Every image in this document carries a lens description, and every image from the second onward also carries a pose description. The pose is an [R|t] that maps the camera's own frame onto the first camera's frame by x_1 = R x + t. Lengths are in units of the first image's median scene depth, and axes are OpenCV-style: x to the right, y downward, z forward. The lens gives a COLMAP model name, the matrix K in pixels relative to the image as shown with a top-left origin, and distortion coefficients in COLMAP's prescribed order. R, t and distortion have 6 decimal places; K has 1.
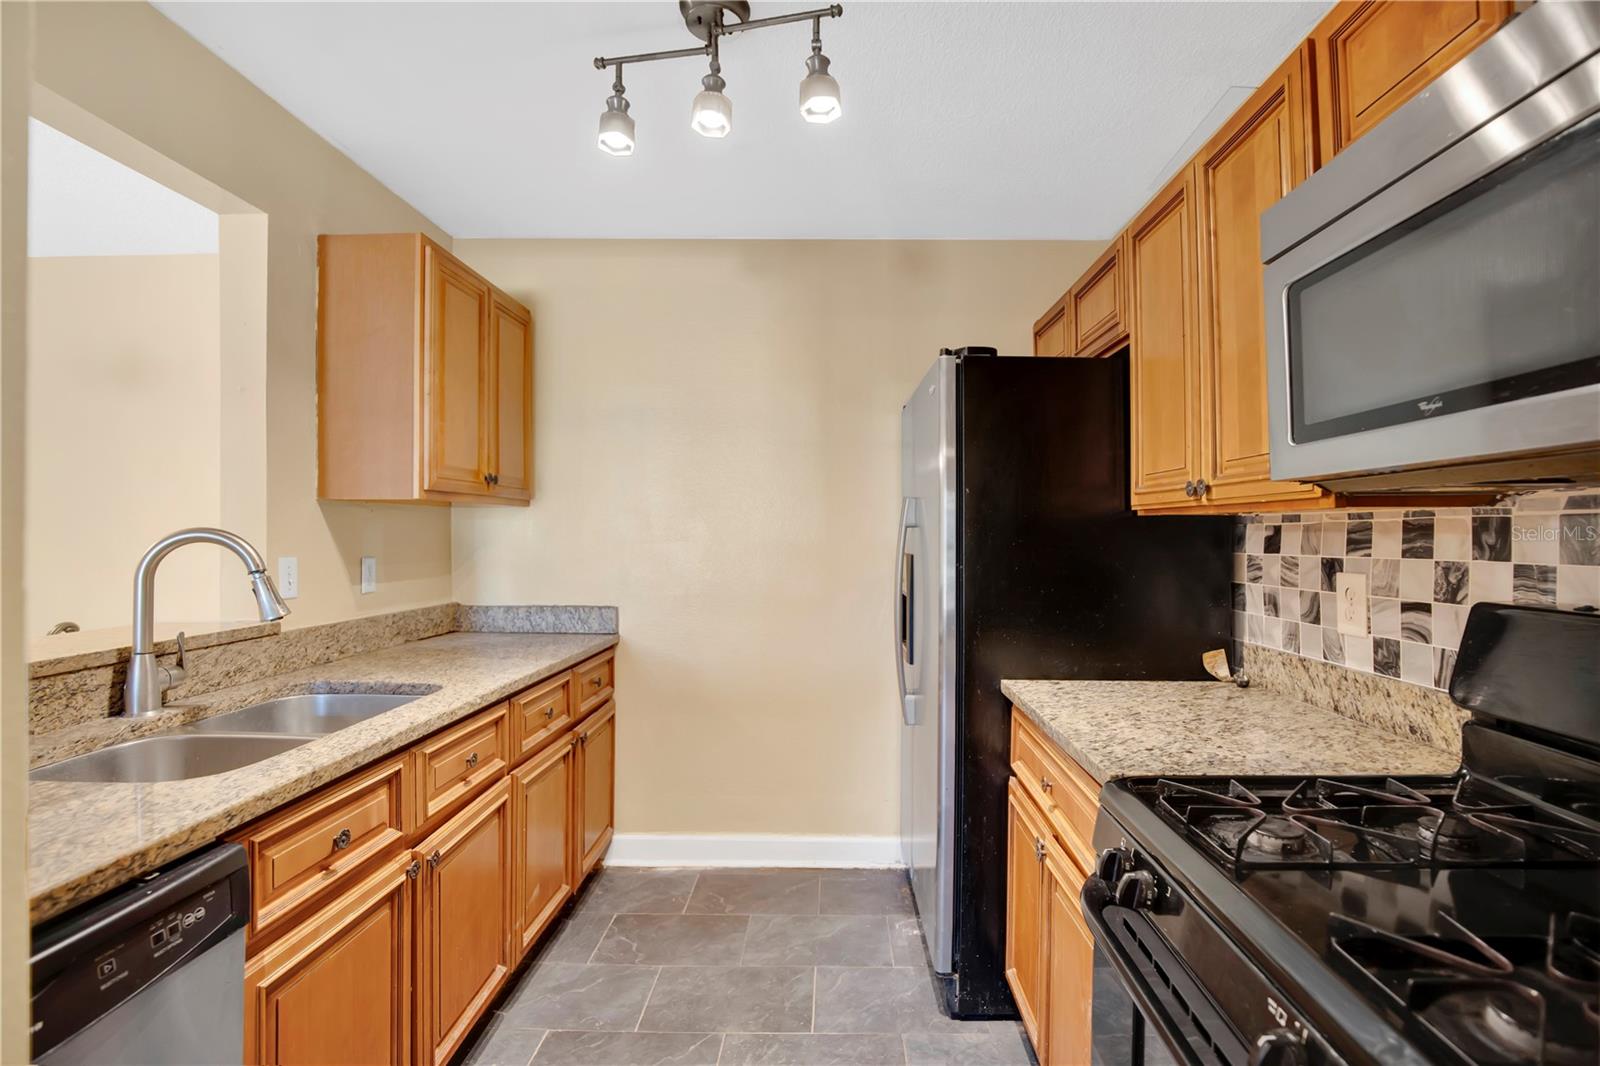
lens RADIAL K [[729.7, 0, 838.9], [0, 729.7, 546.0], [0, 0, 1]] dist [-0.032329, 0.001352]
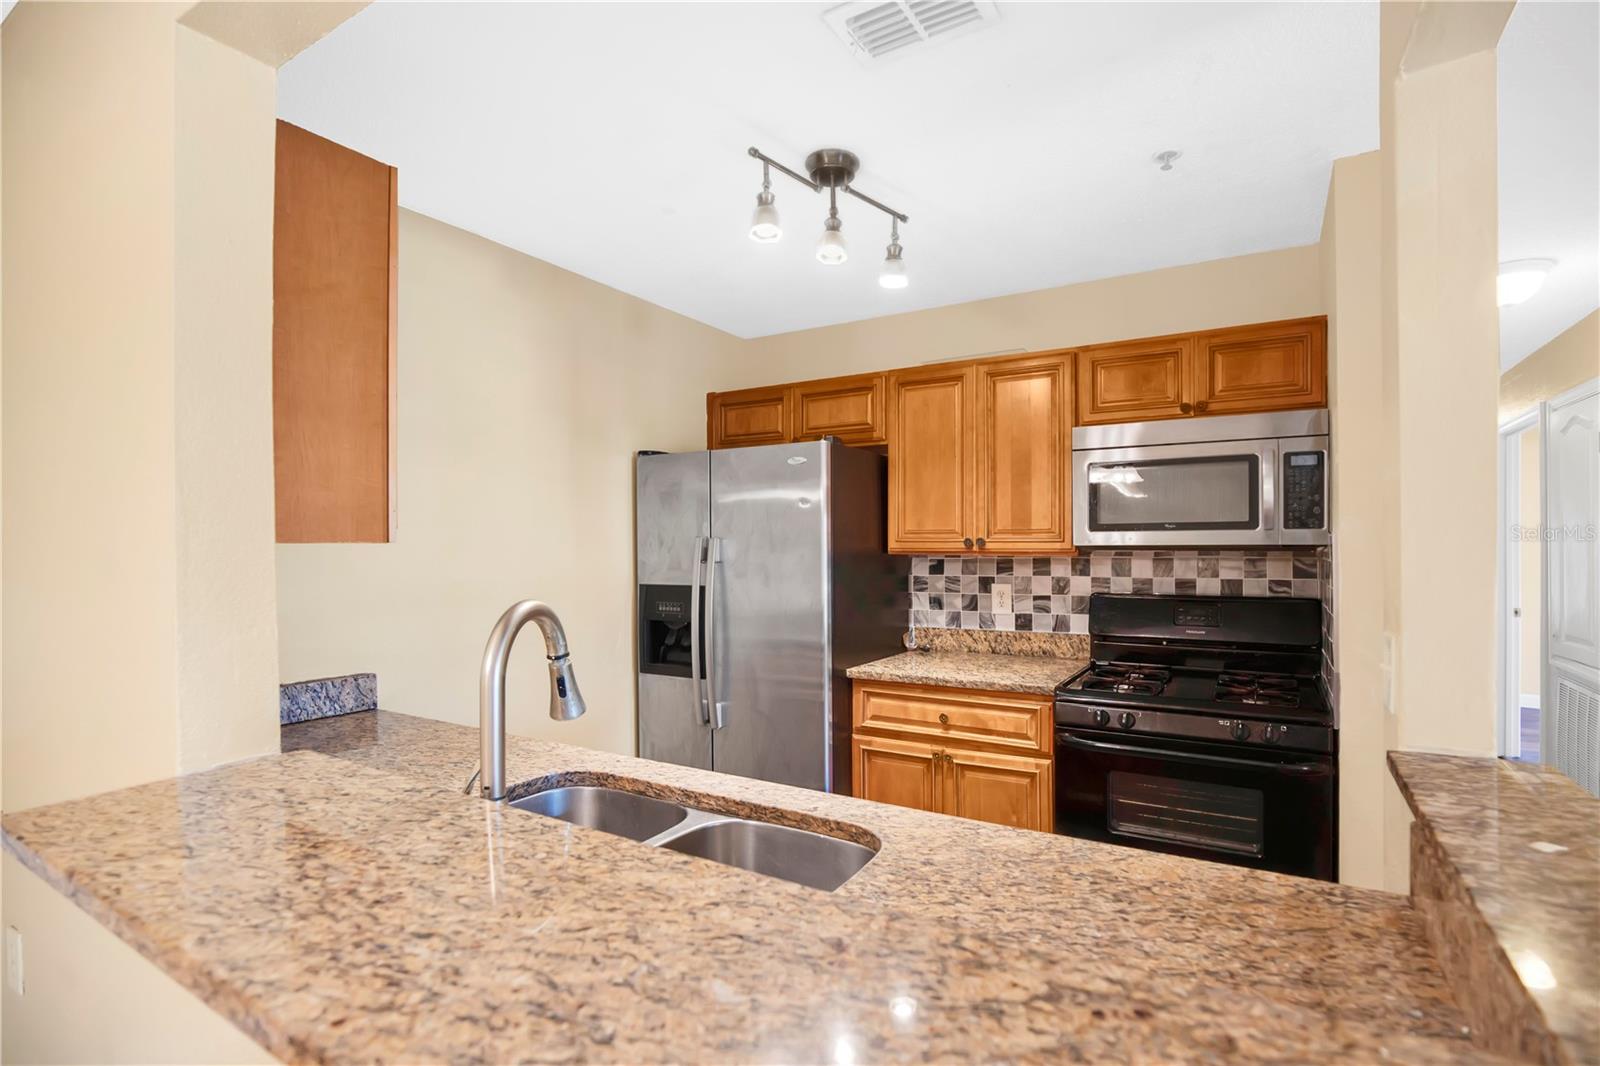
lens RADIAL K [[755.5, 0, 813.3], [0, 755.5, 552.6], [0, 0, 1]] dist [-0.018448, -0.000637]
pose [[0.502836, -0.013646, 0.864274, -1.163709], [0.018808, 0.999811, 0.004844, -0.058366], [-0.864177, 0.013820, 0.502998, 0.316508]]
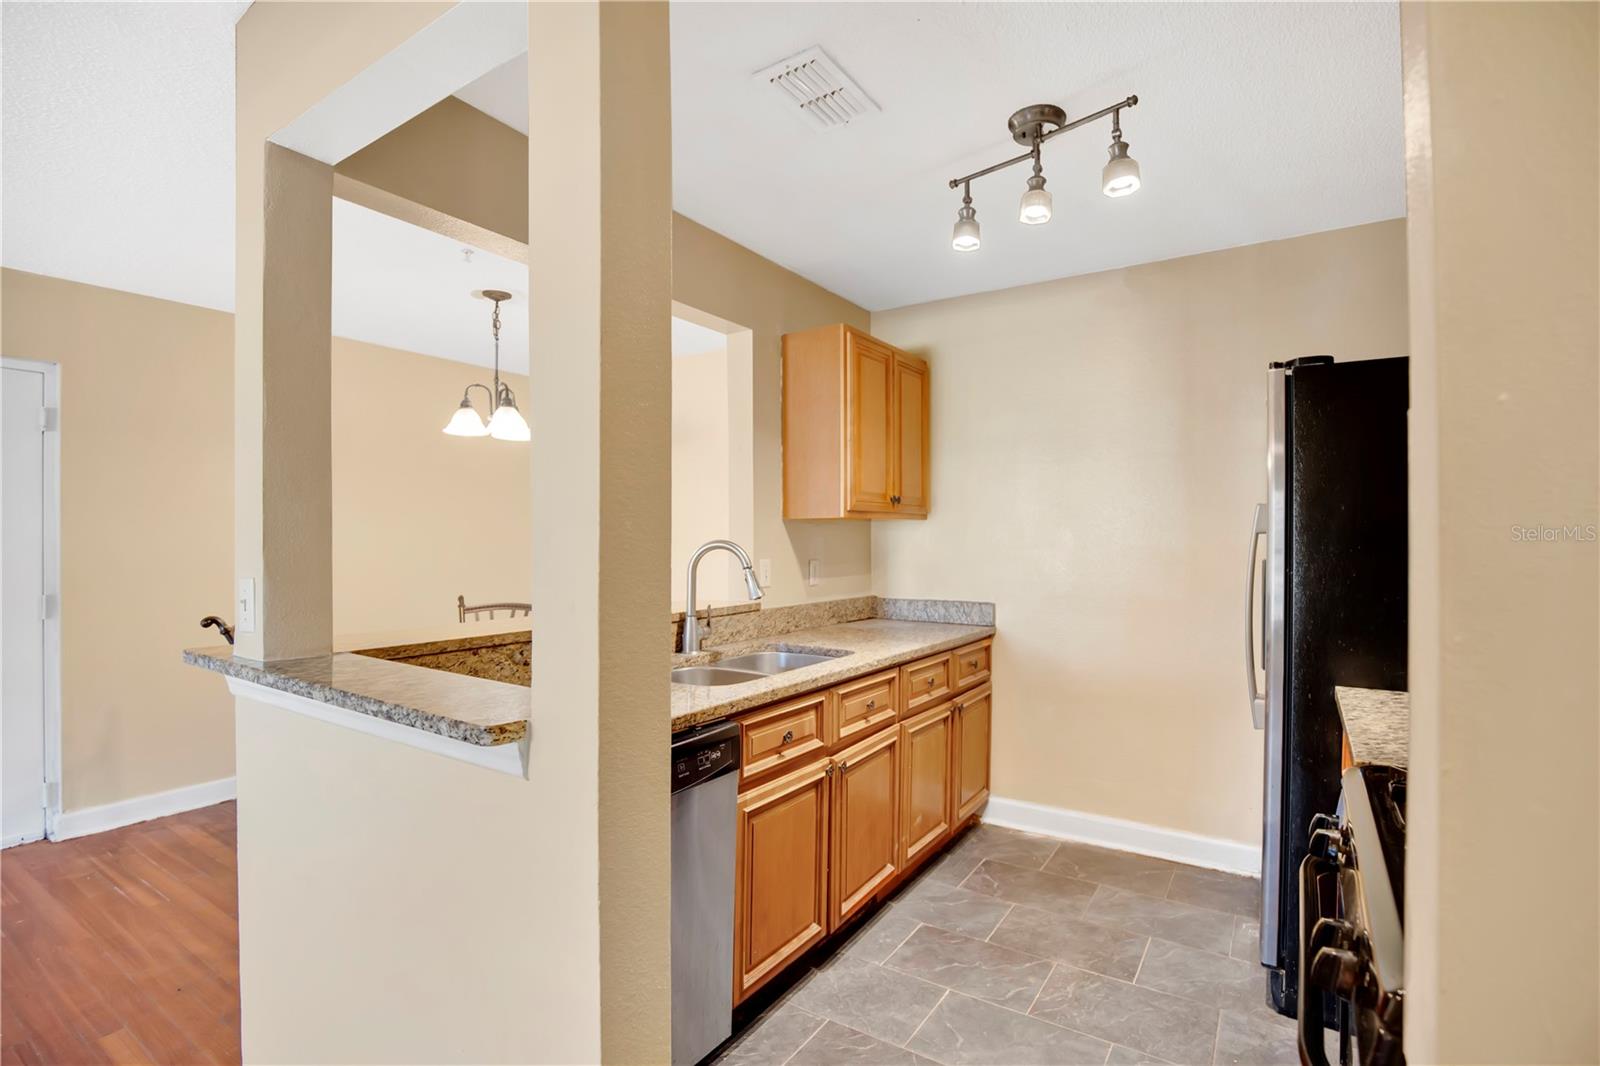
lens RADIAL K [[729.7, 0, 835.0], [0, 729.7, 542.4], [0, 0, 1]] dist [-0.032329, 0.001352]
pose [[0.842689, -0.004324, -0.538383, 0.173937], [-0.001295, 0.999949, -0.010057, -0.004115], [0.538399, 0.009172, 0.842640, -0.204463]]
